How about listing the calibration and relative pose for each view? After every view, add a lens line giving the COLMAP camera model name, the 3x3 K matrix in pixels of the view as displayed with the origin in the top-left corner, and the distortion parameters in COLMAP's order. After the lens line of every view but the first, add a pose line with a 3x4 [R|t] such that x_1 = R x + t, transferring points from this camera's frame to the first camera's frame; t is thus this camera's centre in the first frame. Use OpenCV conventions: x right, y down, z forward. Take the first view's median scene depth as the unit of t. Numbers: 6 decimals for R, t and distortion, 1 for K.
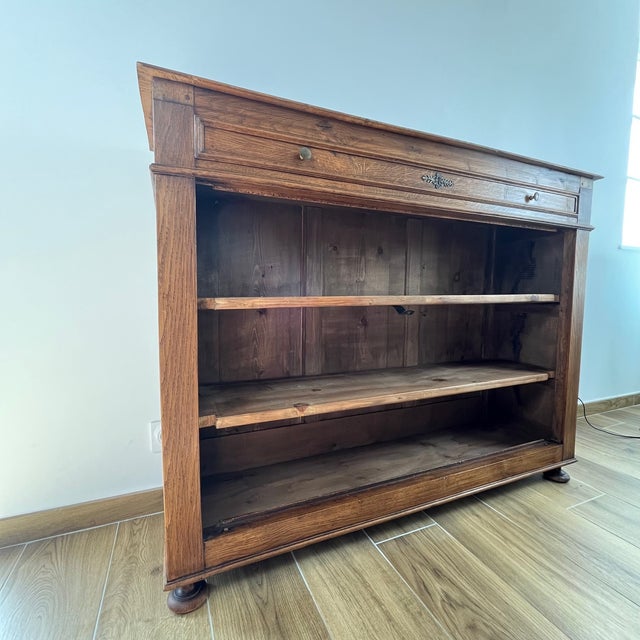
lens RADIAL K [[345.8, 0, 321.1], [0, 345.8, 320.6], [0, 0, 1]] dist [-0.003765, 0.001478]
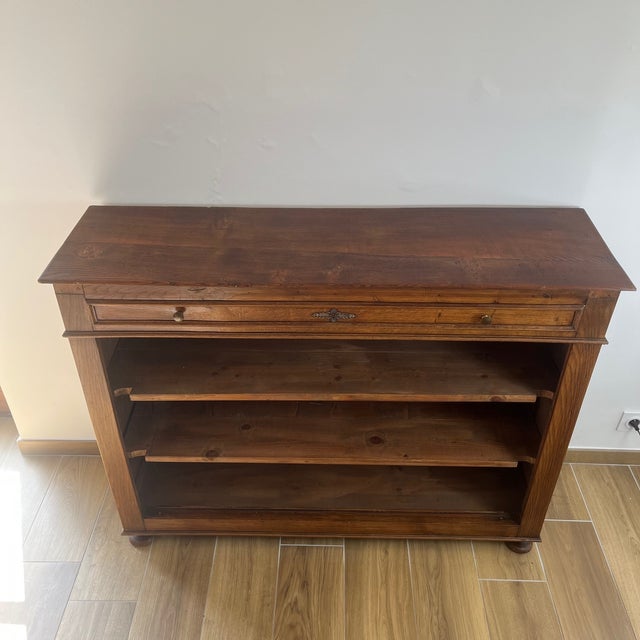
lens RADIAL K [[654.9, 0, 315.7], [0, 654.9, 318.3], [0, 0, 1]] dist [0.036160, 0.000000]
pose [[0.905632, 0.247060, -0.344662, 0.978394], [-0.025808, 0.843363, 0.536724, -1.452839], [0.423279, -0.477179, 0.770153, -0.421226]]
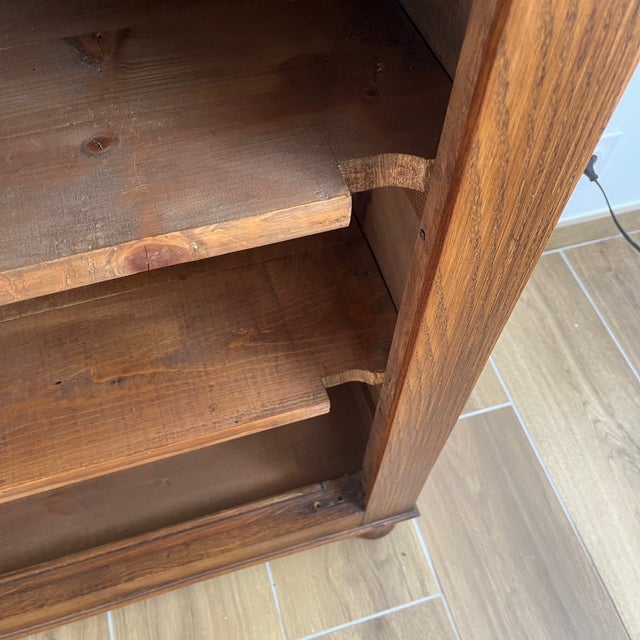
lens RADIAL K [[654.9, 0, 313.8], [0, 654.9, 321.5], [0, 0, 1]] dist [0.036160, 0.000000]
pose [[0.991736, 0.113546, -0.059732, 0.964509], [-0.018933, 0.589994, 0.807186, -0.399586], [0.126894, -0.799384, 0.587268, 1.100058]]
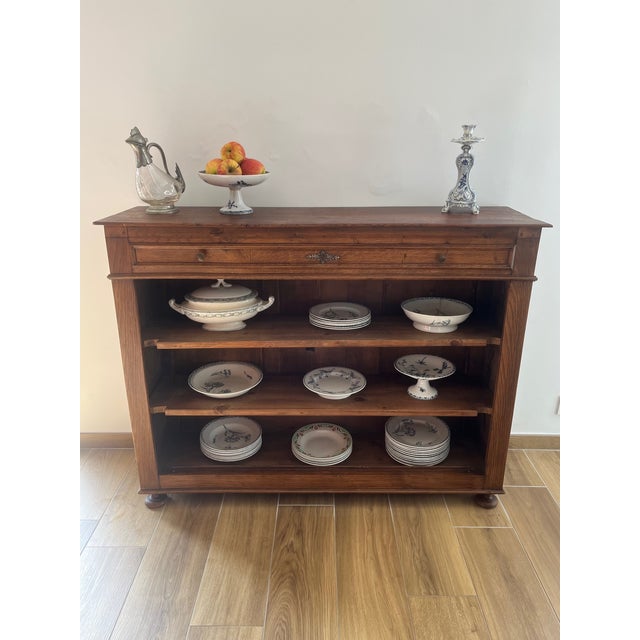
lens RADIAL K [[515.0, 0, 321.1], [0, 515.0, 324.0], [0, 0, 1]] dist [0.053505, -0.048411]
pose [[0.915383, 0.138033, -0.378181, 1.123446], [-0.030324, 0.960356, 0.277123, -0.729054], [0.401440, -0.242206, 0.883279, -0.691340]]
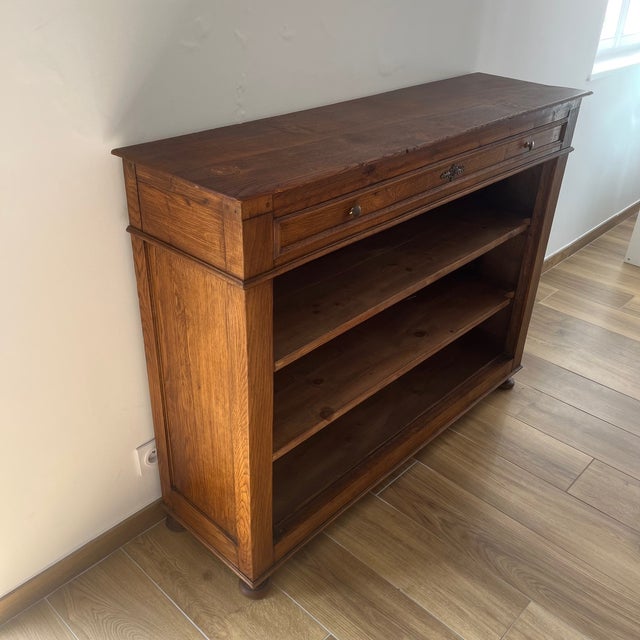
lens RADIAL K [[654.9, 0, 320.7], [0, 654.9, 322.8], [0, 0, 1]] dist [0.036160, 0.000000]
pose [[0.919384, -0.179681, 0.349924, -0.726248], [0.005274, 0.895127, 0.445780, -0.894024], [-0.393325, -0.407998, 0.823913, -0.509463]]
